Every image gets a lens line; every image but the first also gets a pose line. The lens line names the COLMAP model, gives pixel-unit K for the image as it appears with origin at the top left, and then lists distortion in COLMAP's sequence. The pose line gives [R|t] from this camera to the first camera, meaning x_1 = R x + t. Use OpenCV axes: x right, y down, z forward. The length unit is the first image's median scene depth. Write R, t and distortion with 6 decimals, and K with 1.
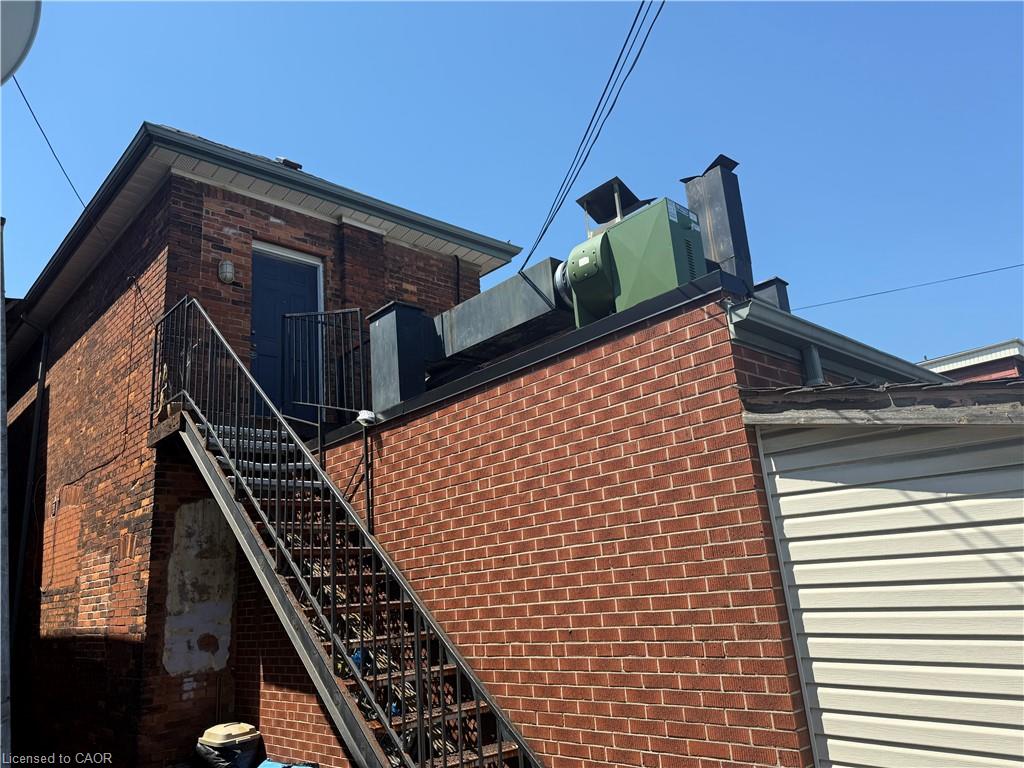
lens RADIAL K [[718.2, 0, 513.5], [0, 718.2, 387.1], [0, 0, 1]] dist [0.034495, -0.001117]
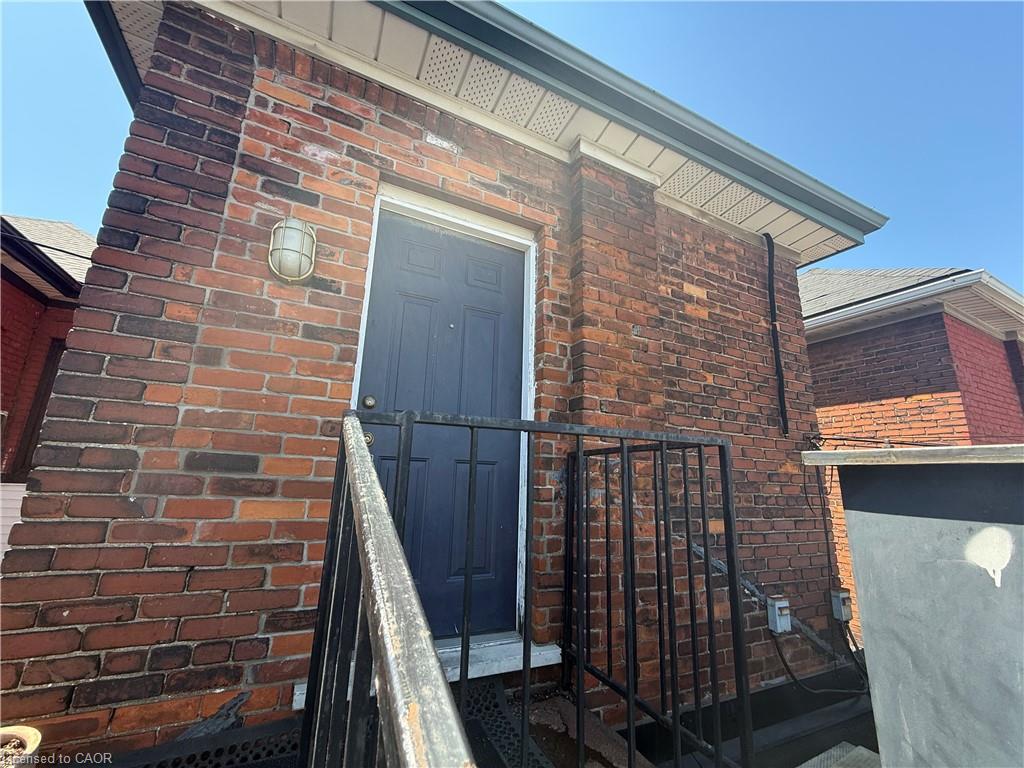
lens RADIAL K [[407.3, 0, 506.6], [0, 407.3, 386.0], [0, 0, 1]] dist [0.000797, -0.000569]
pose [[0.948926, 0.050186, -0.311482, -0.196276], [-0.029349, 0.997028, 0.071229, -0.095758], [0.314131, -0.058449, 0.947579, 0.738124]]
